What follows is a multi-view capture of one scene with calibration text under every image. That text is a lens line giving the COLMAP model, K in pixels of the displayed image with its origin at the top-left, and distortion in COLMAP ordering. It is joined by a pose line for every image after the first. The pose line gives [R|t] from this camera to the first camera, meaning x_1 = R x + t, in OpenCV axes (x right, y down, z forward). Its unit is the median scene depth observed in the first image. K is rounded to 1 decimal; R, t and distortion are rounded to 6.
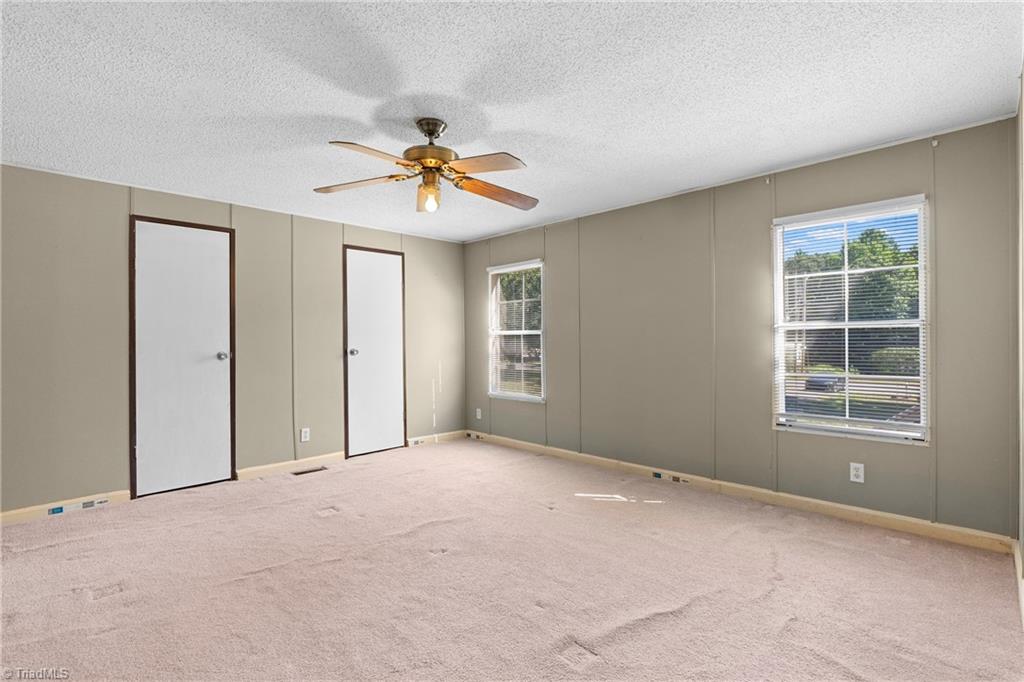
lens RADIAL K [[477.5, 0, 509.3], [0, 477.5, 339.3], [0, 0, 1]] dist [-0.007971, 0.000699]
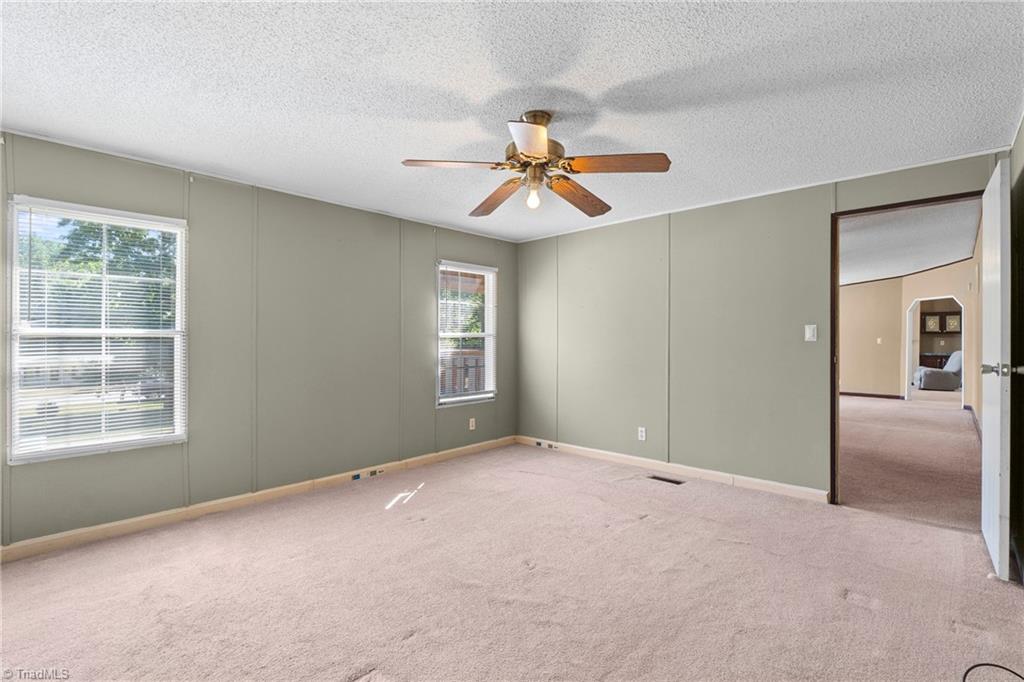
lens RADIAL K [[477.5, 0, 507.7], [0, 477.5, 342.7], [0, 0, 1]] dist [-0.007971, 0.000699]
pose [[-0.031135, 0.006184, 0.999496, -0.762790], [0.003323, 0.999976, -0.006084, 0.005002], [-0.999510, 0.003132, -0.031155, 0.744581]]
